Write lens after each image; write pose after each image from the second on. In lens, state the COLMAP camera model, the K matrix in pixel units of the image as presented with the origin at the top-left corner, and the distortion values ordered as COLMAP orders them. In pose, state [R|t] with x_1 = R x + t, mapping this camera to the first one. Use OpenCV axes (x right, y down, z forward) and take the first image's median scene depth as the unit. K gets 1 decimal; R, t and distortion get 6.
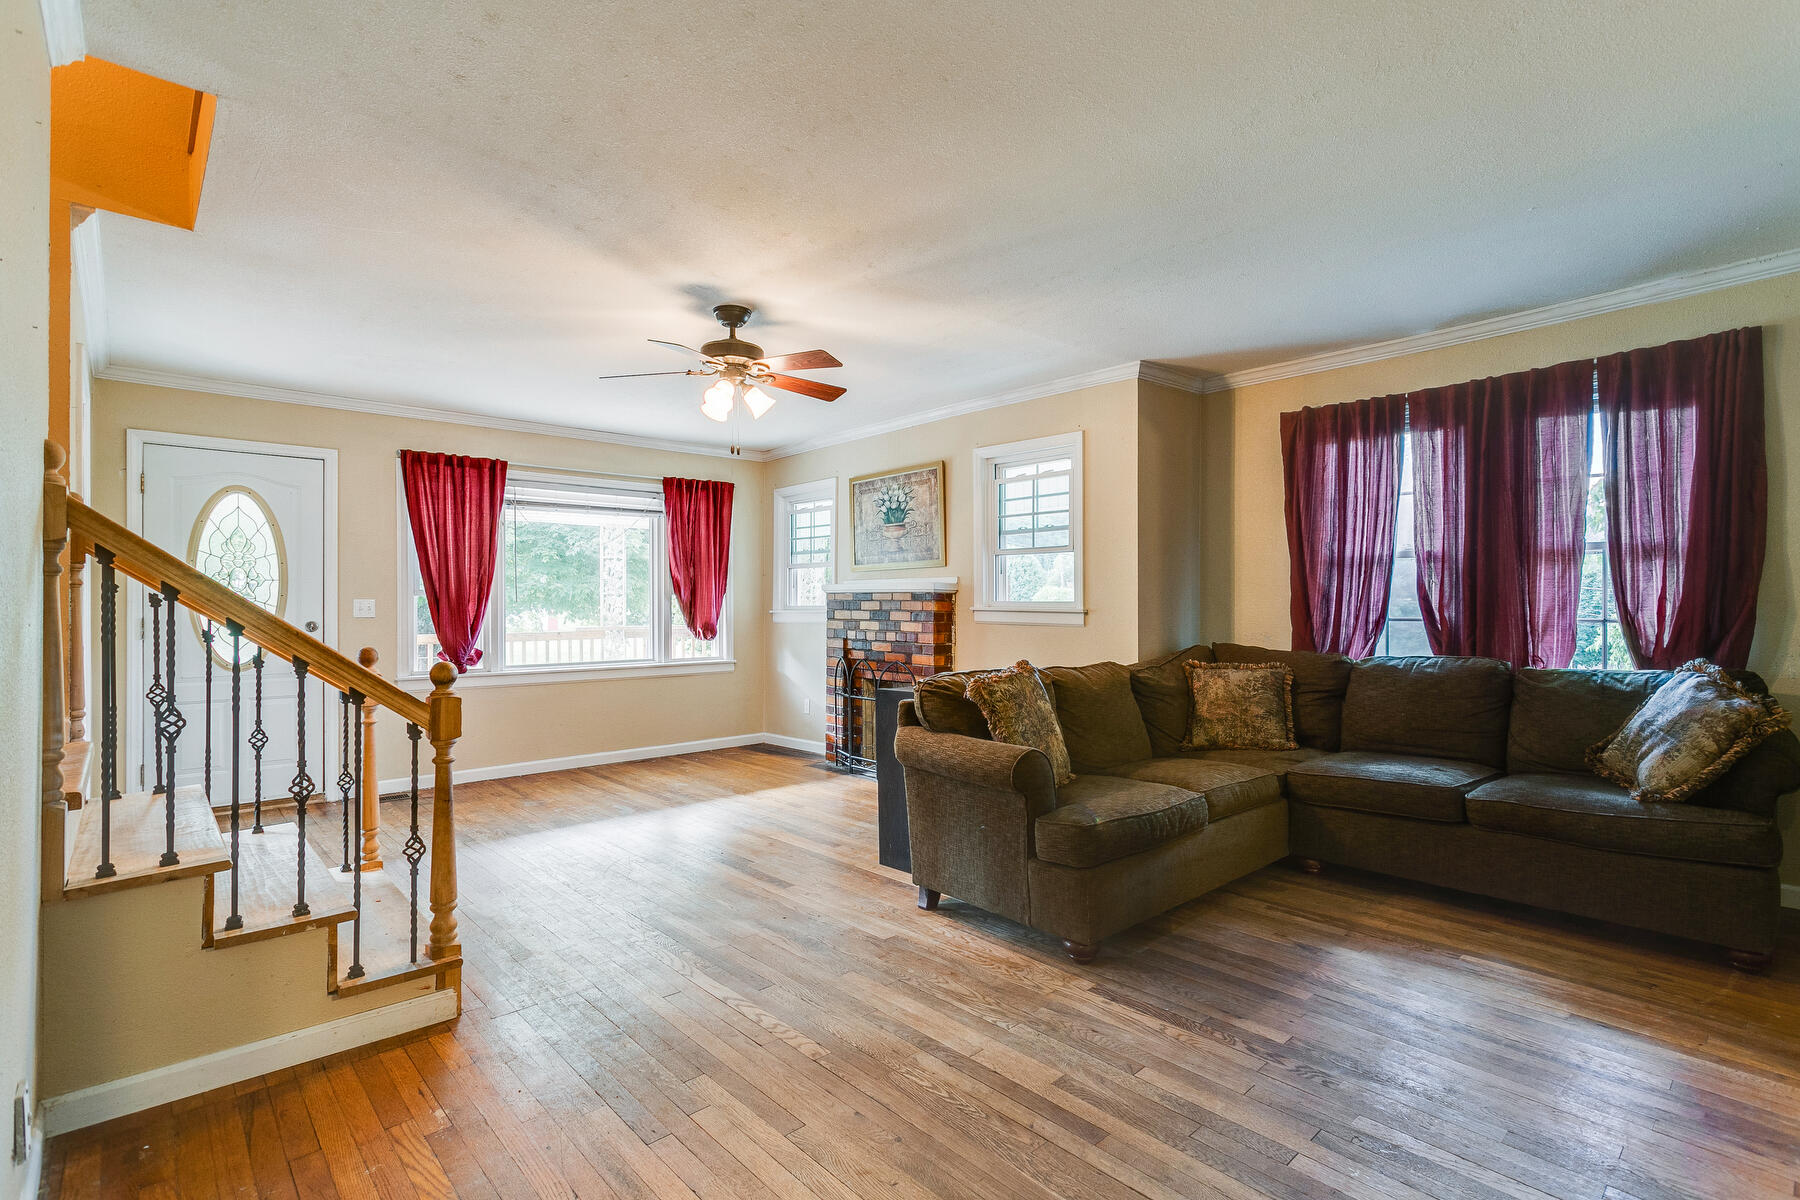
lens RADIAL K [[857.6, 0, 905.7], [0, 857.6, 599.3], [0, 0, 1]] dist [-0.000851, 0.002408]
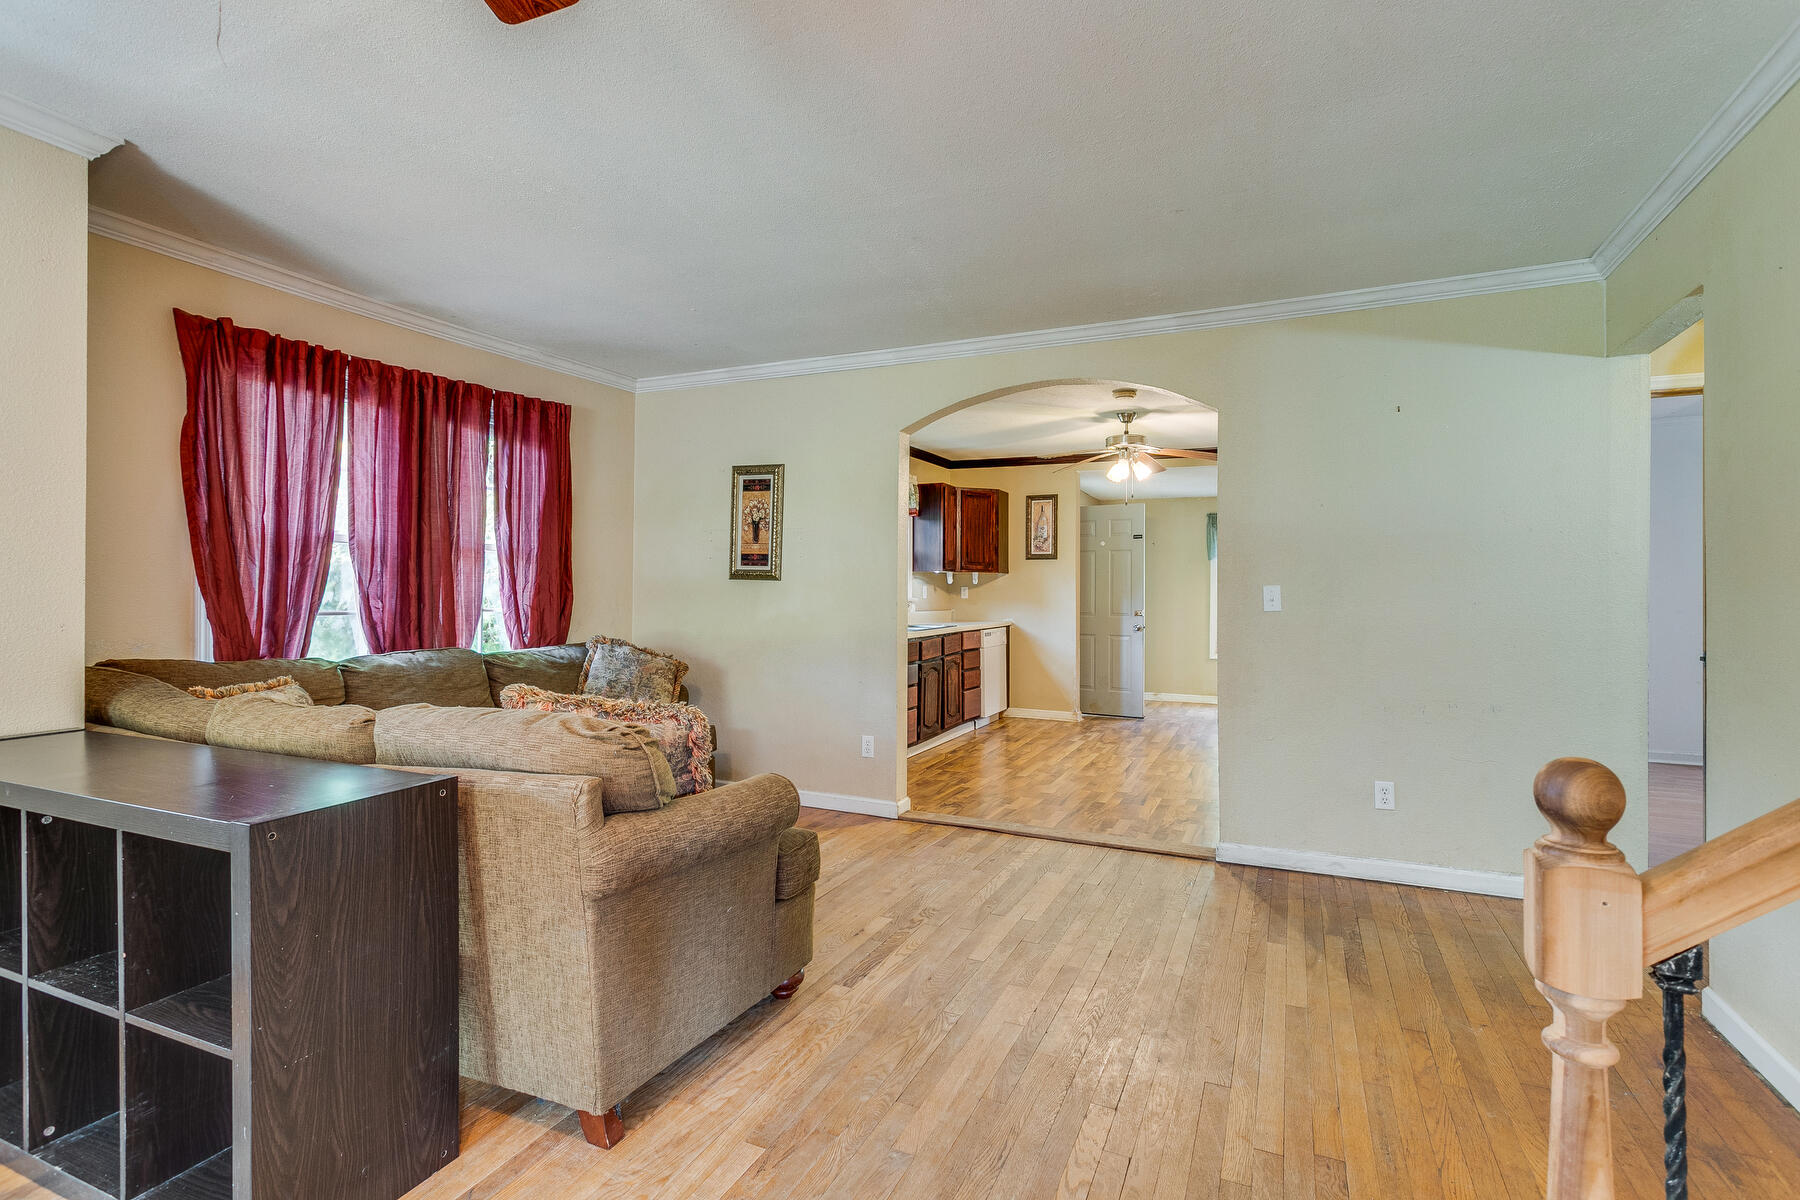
lens RADIAL K [[857.6, 0, 905.9], [0, 857.6, 594.8], [0, 0, 1]] dist [-0.000851, 0.002408]
pose [[-0.396463, 0.004923, 0.918038, -0.447725], [-0.006080, 0.999950, -0.007988, 0.007920], [-0.918031, -0.008749, -0.396413, 0.832863]]
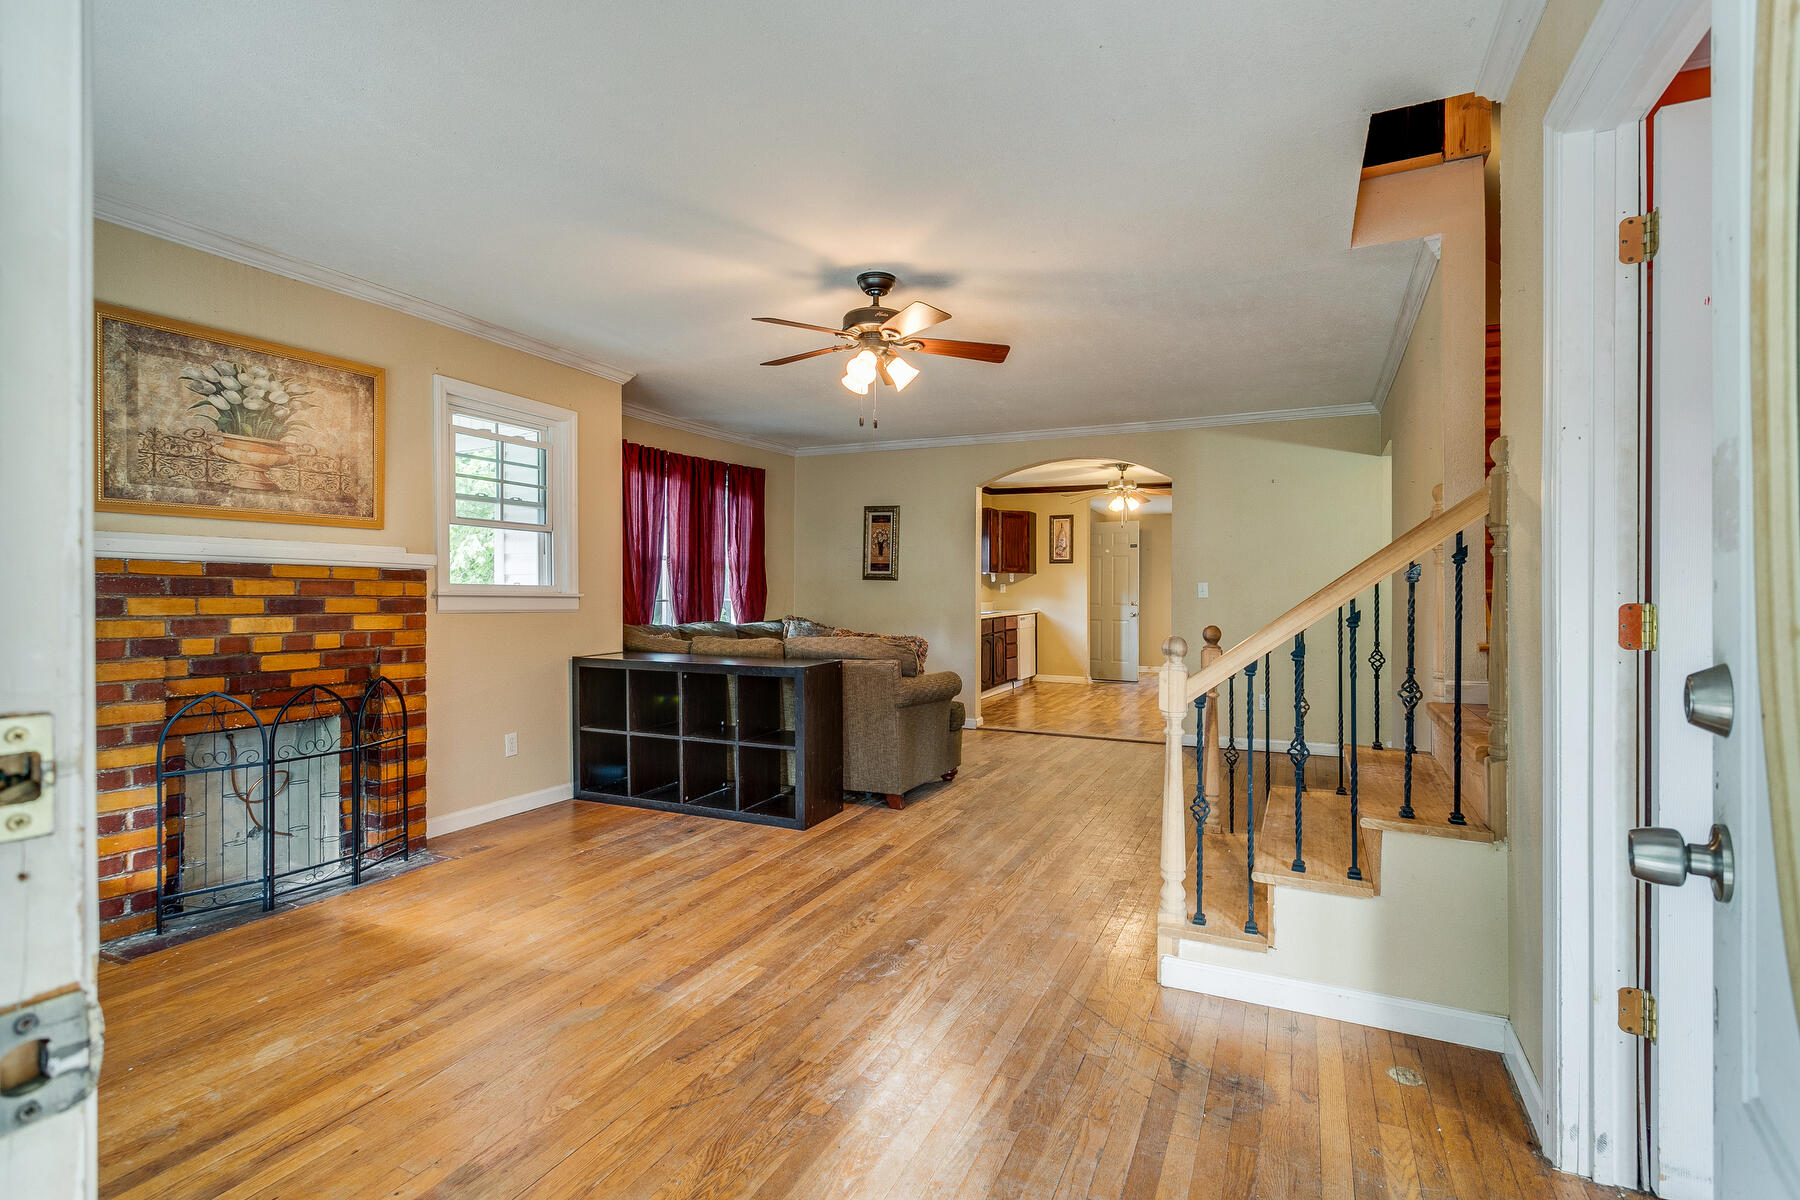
lens RADIAL K [[857.6, 0, 900.0], [0, 857.6, 603.5], [0, 0, 1]] dist [-0.000851, 0.002408]
pose [[-0.380061, -0.006224, 0.924940, -0.991987], [-0.003000, 0.999980, 0.005496, 0.019089], [-0.924956, -0.000686, -0.380072, 1.212394]]
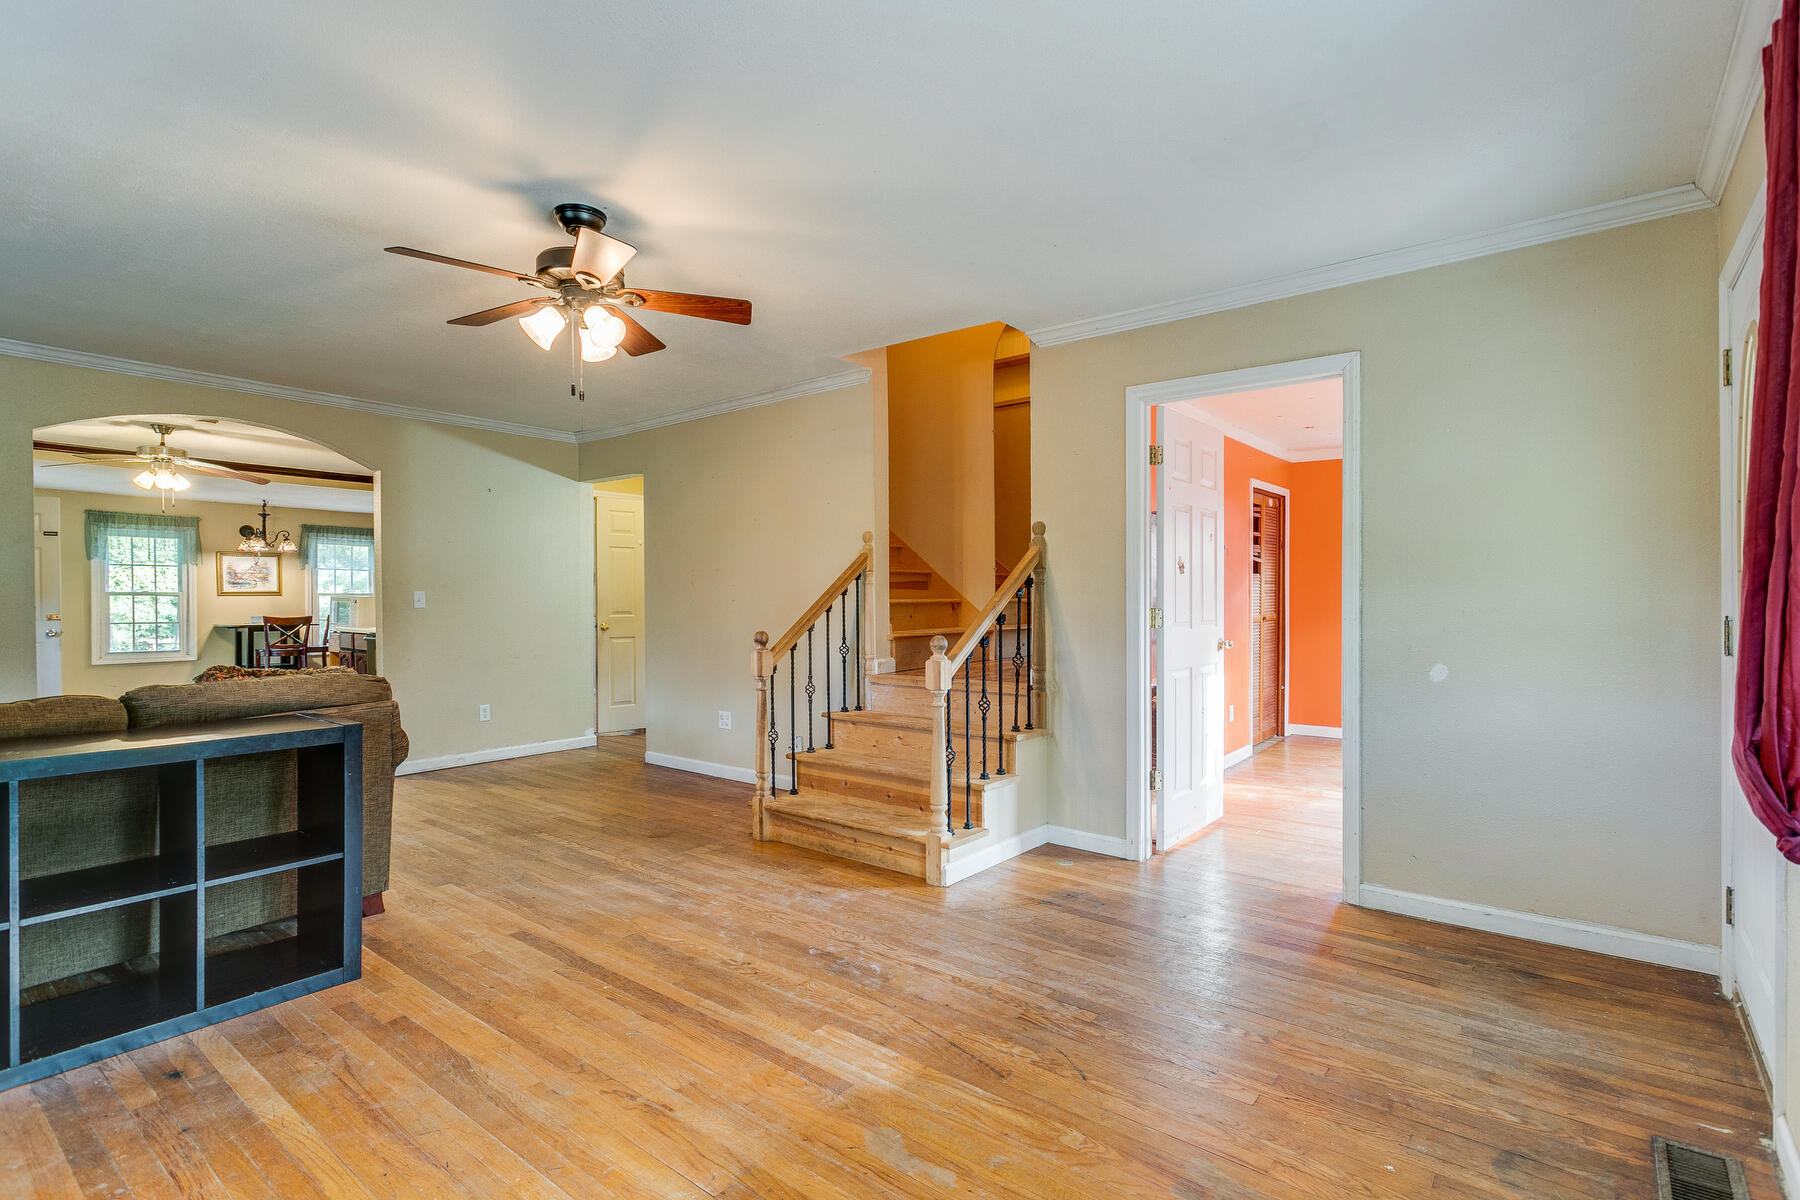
lens RADIAL K [[857.6, 0, 913.8], [0, 857.6, 607.7], [0, 0, 1]] dist [-0.000851, 0.002408]
pose [[-0.985557, 0.009379, -0.169086, -0.329085], [0.008254, 0.999939, 0.007359, 0.011961], [0.169144, 0.005857, -0.985574, 1.634391]]
